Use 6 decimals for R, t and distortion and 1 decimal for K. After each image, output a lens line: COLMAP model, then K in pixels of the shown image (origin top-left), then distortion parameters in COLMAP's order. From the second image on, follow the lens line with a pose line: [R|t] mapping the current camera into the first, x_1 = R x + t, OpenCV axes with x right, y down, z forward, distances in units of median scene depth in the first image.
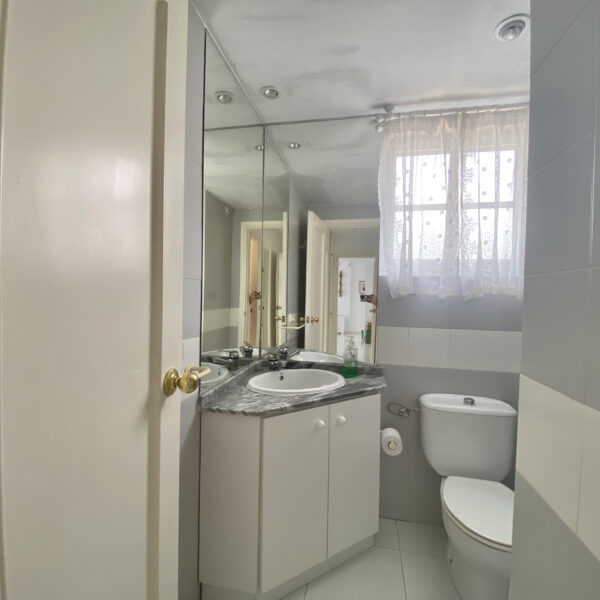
lens RADIAL K [[322.0, 0, 299.0], [0, 322.0, 302.1], [0, 0, 1]] dist [0.042476, -0.038138]
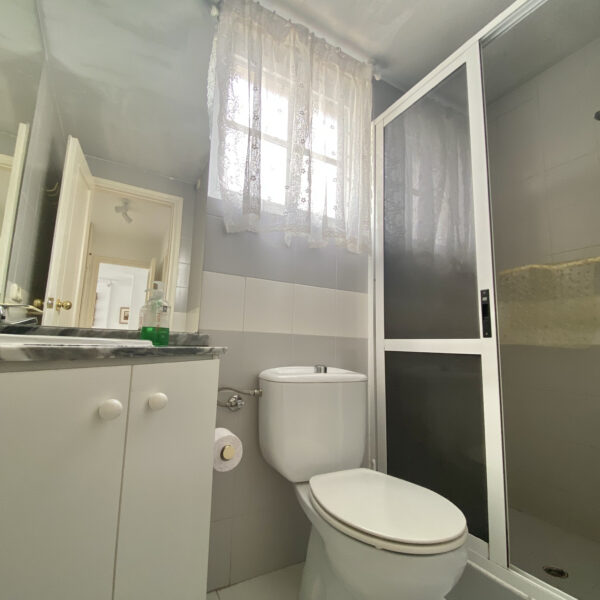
lens RADIAL K [[319.8, 0, 301.2], [0, 319.8, 302.1], [0, 0, 1]] dist [0.044928, -0.035599]
pose [[0.755880, 0.090207, 0.648466, -0.018784], [-0.001312, 0.990669, -0.136282, 0.217220], [-0.654709, 0.102162, 0.748945, 0.382332]]
